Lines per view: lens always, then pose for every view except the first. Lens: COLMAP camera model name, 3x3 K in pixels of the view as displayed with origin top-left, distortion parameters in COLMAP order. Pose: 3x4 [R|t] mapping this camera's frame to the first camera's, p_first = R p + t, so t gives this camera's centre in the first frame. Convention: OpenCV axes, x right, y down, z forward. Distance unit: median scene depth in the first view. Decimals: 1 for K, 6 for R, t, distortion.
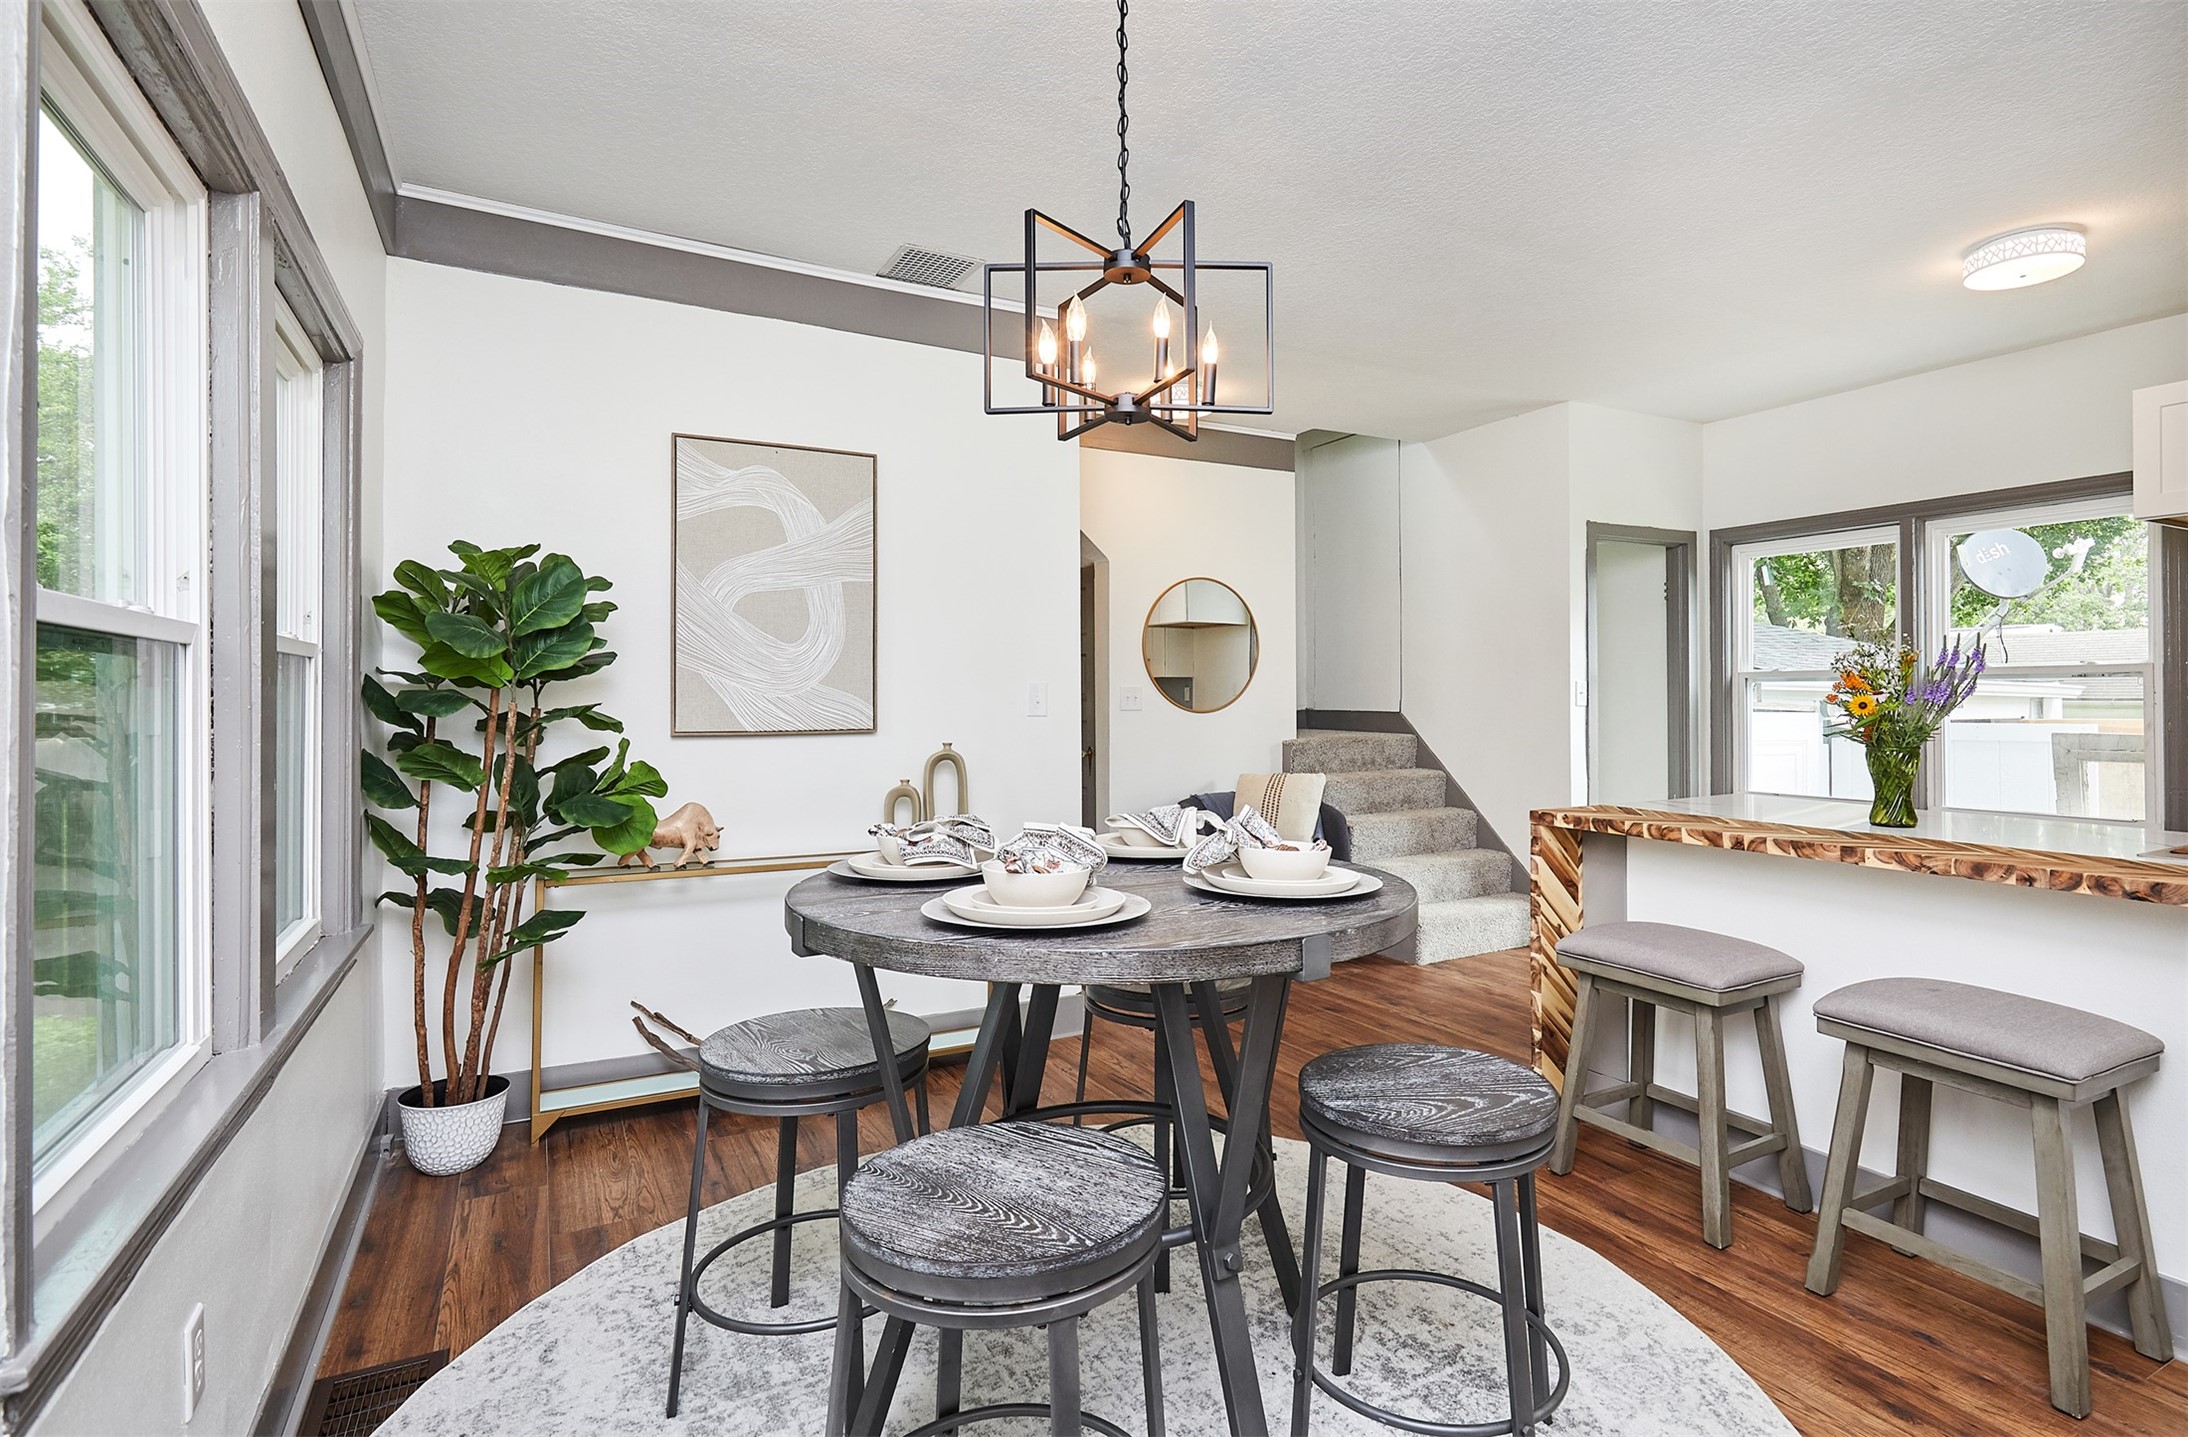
lens RADIAL K [[1167.2, 0, 1094.0], [0, 1167.2, 718.5], [0, 0, 1]] dist [-0.000443, 0.000032]
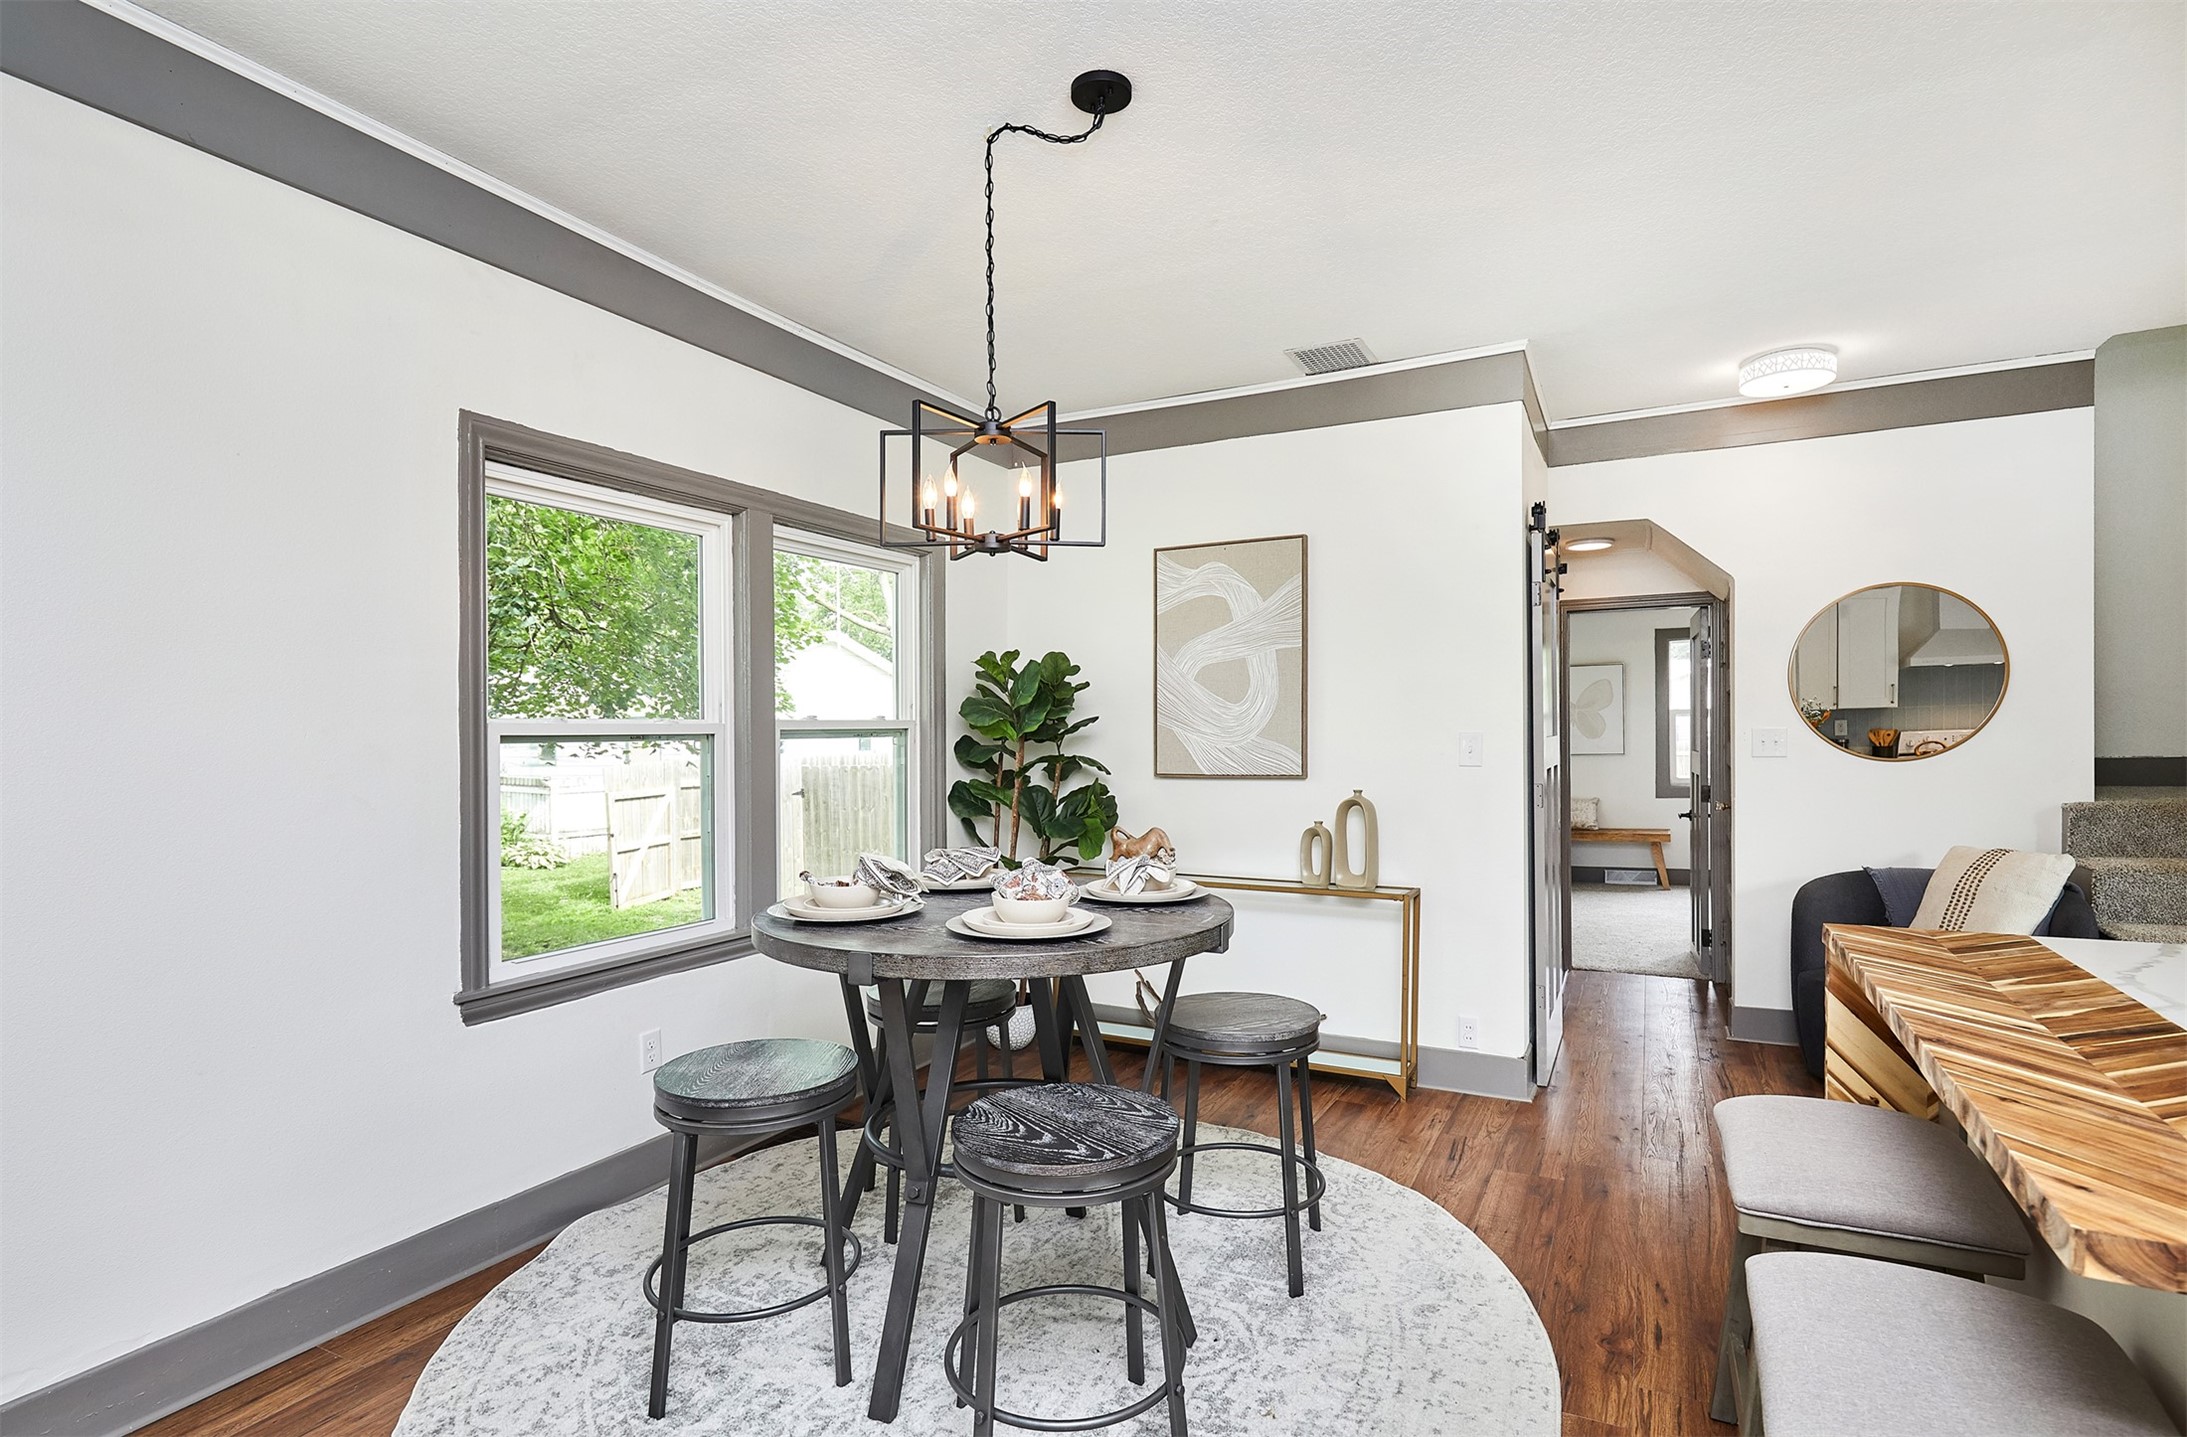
lens RADIAL K [[1133.8, 0, 1092.0], [0, 1133.8, 757.7], [0, 0, 1]] dist [0.000614, -0.000028]
pose [[0.527753, 0.018796, -0.849190, 0.641391], [-0.000522, 0.999762, 0.021804, -0.032097], [0.849398, -0.011064, 0.527637, 0.234535]]
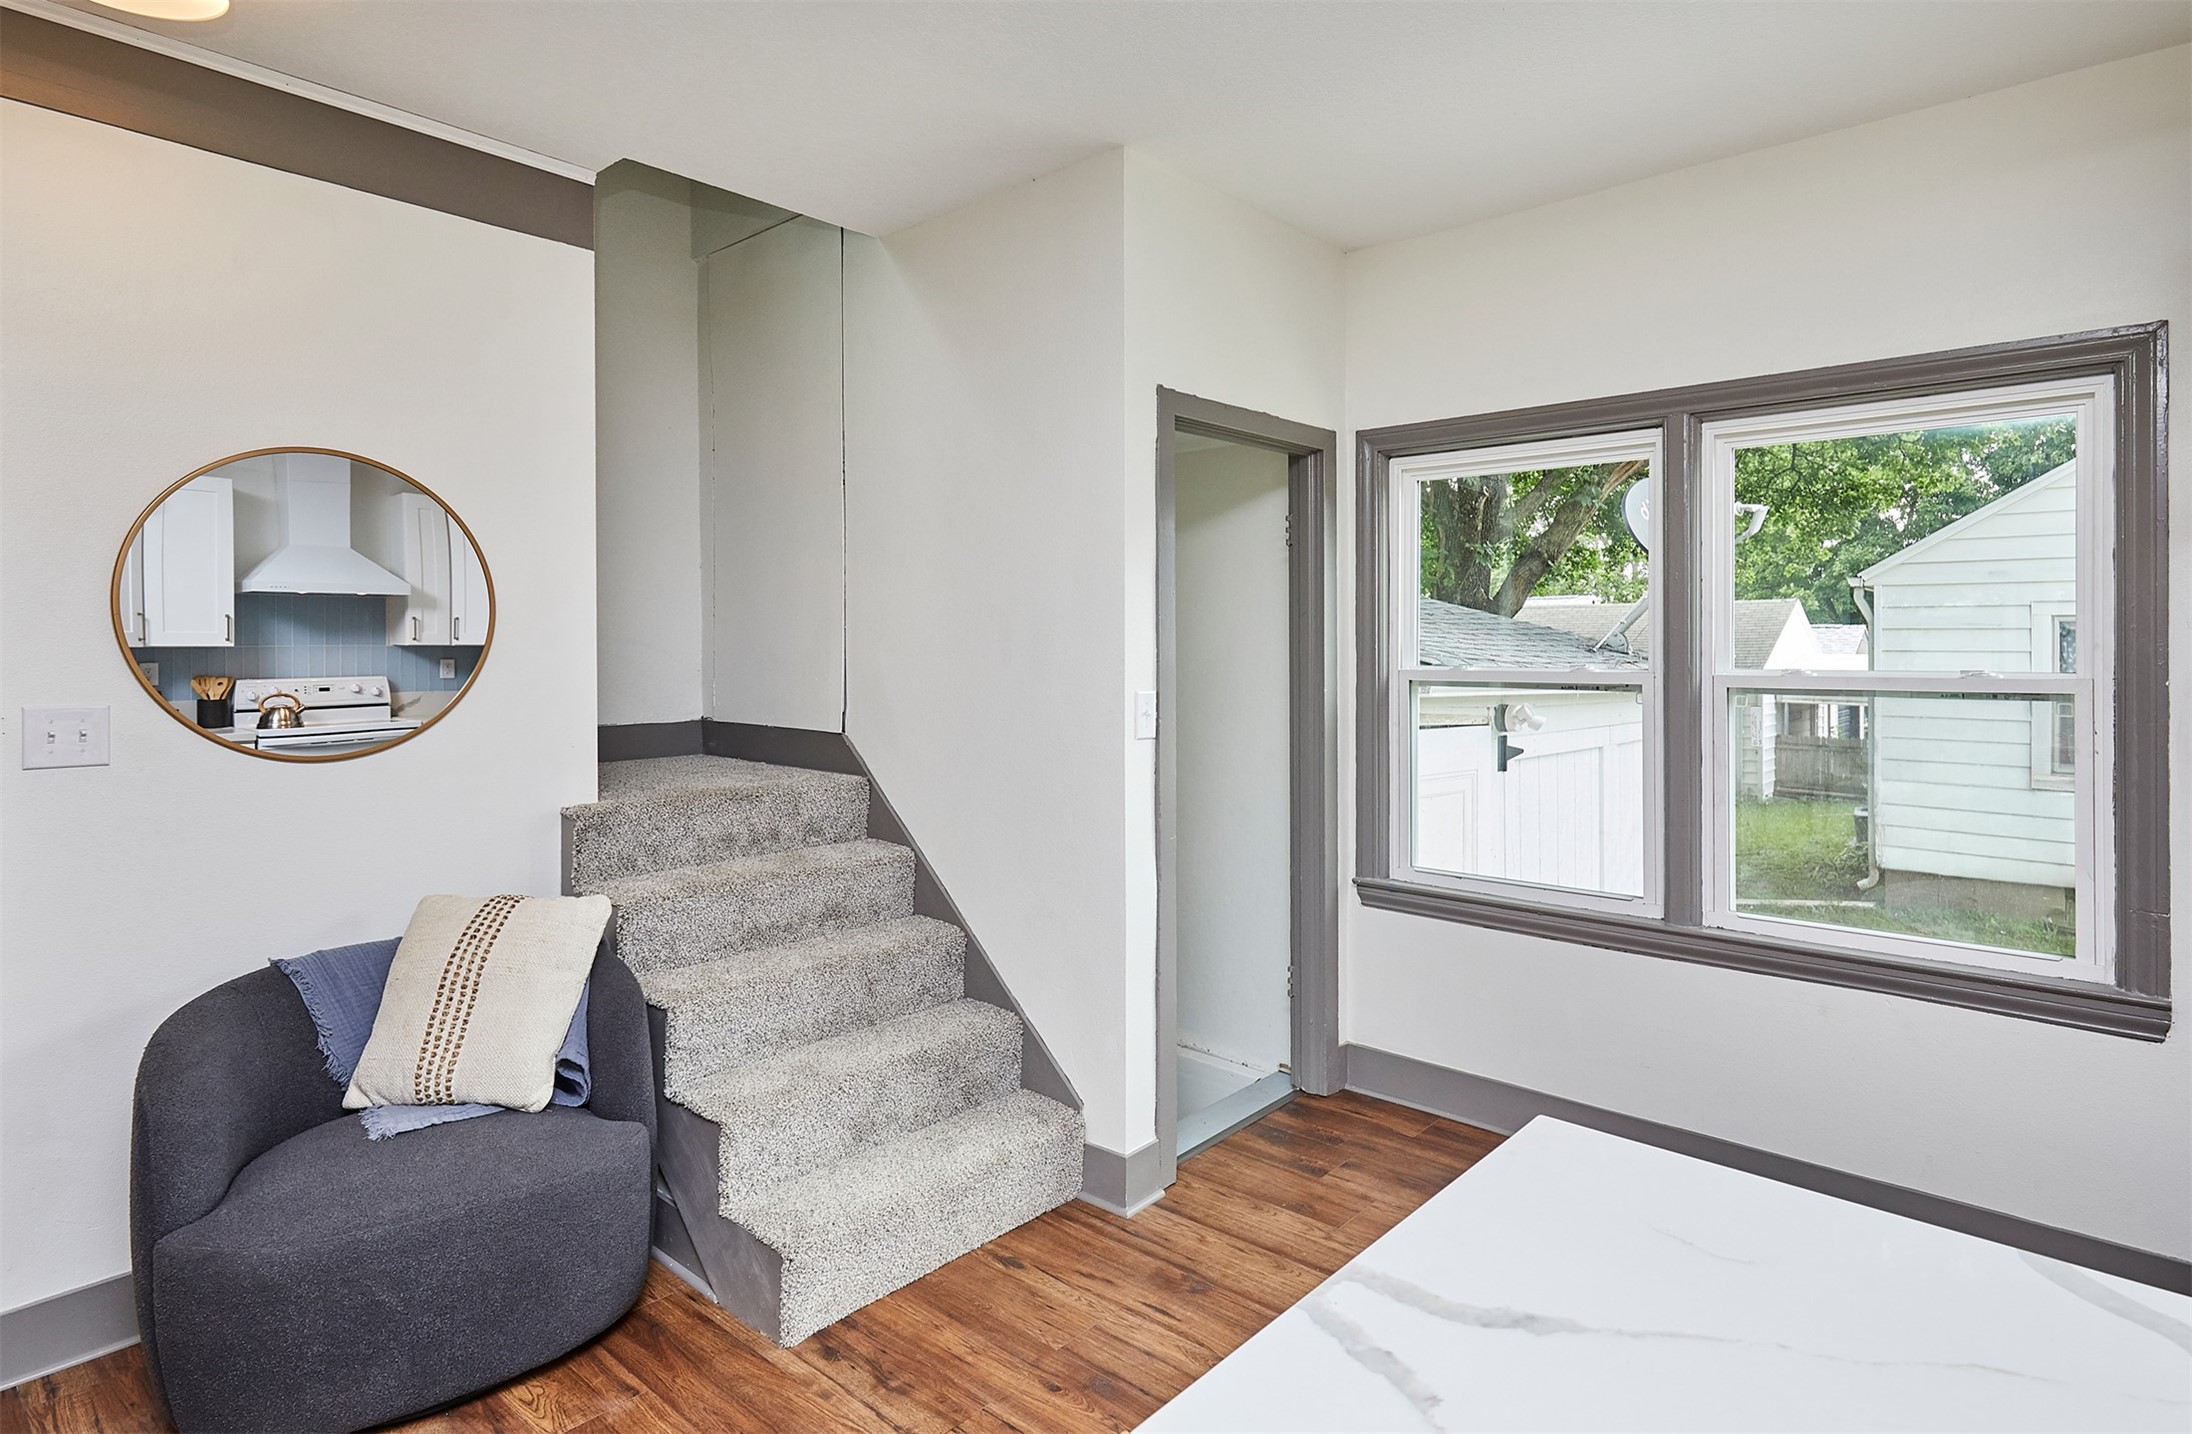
lens RADIAL K [[1153.5, 0, 1104.0], [0, 1153.5, 653.5], [0, 0, 1]] dist [0.001105, 0.000128]
pose [[0.950080, 0.012176, 0.311767, 0.334599], [-0.009028, 0.999893, -0.011539, -0.059867], [-0.311874, 0.008149, 0.950088, 0.721338]]
